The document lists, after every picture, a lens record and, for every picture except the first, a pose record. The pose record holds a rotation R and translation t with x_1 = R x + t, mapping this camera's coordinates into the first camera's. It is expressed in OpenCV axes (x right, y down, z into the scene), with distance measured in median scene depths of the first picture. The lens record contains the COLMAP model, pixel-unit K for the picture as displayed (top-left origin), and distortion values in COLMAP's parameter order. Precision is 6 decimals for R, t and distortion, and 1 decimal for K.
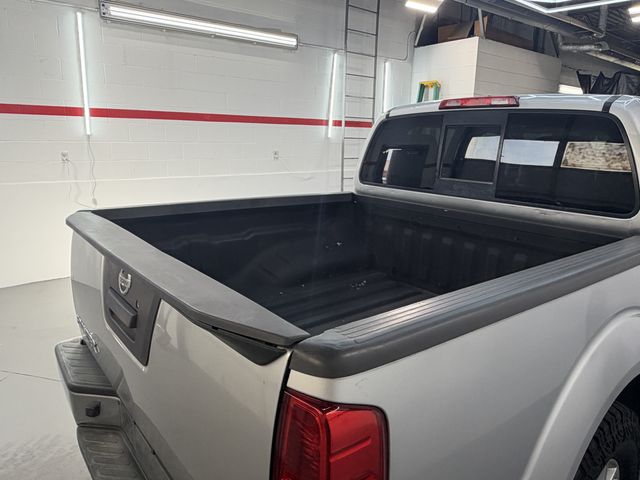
lens RADIAL K [[448.4, 0, 315.6], [0, 448.4, 238.2], [0, 0, 1]] dist [-0.002684, 0.004696]
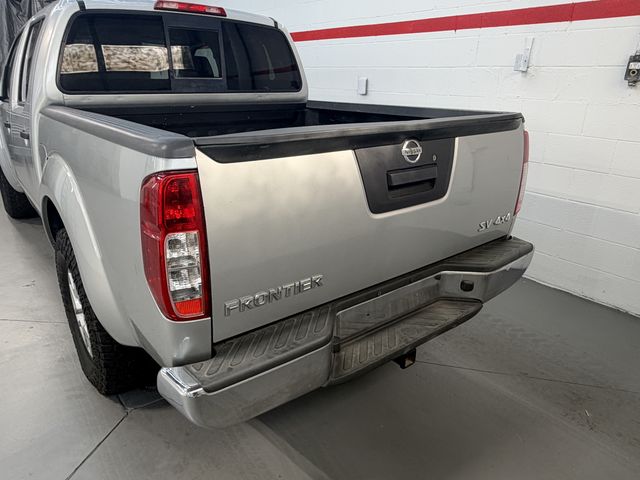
lens RADIAL K [[448.4, 0, 315.6], [0, 448.4, 238.2], [0, 0, 1]] dist [-0.002684, 0.004696]
pose [[0.002952, -0.357745, 0.933815, -0.648030], [0.203215, 0.914548, 0.349722, -0.065489], [-0.979130, 0.188733, 0.075399, 0.482274]]
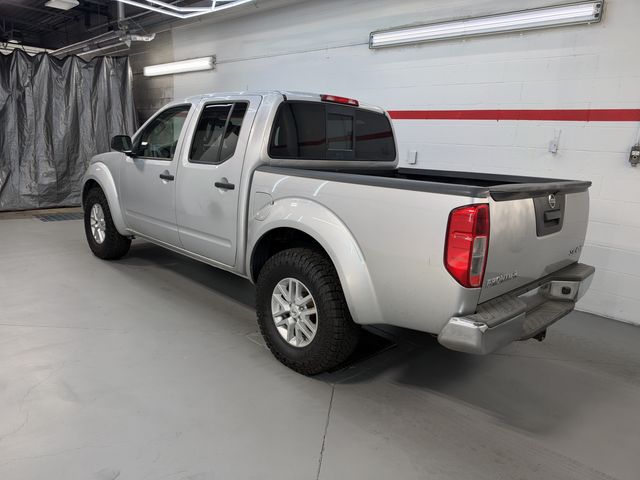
lens RADIAL K [[477.1, 0, 323.8], [0, 477.1, 240.6], [0, 0, 1]] dist [0.001224, -0.000671]
pose [[-0.127328, -0.222825, 0.966507, -0.961157], [0.159313, 0.957192, 0.241665, -0.166495], [-0.978983, 0.184748, -0.086379, 0.888399]]
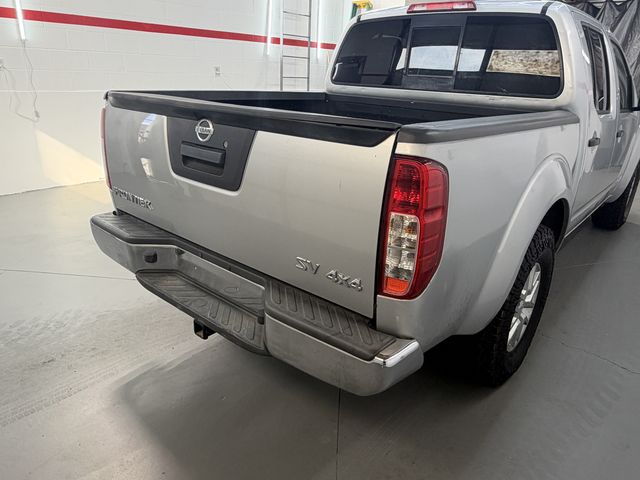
lens RADIAL K [[447.7, 0, 313.8], [0, 447.7, 241.1], [0, 0, 1]] dist [-0.000179, 0.000041]
pose [[0.982979, -0.046530, 0.177725, -0.145110], [0.019745, 0.988549, 0.149604, 0.087422], [-0.182651, -0.143548, 0.972642, -0.126441]]
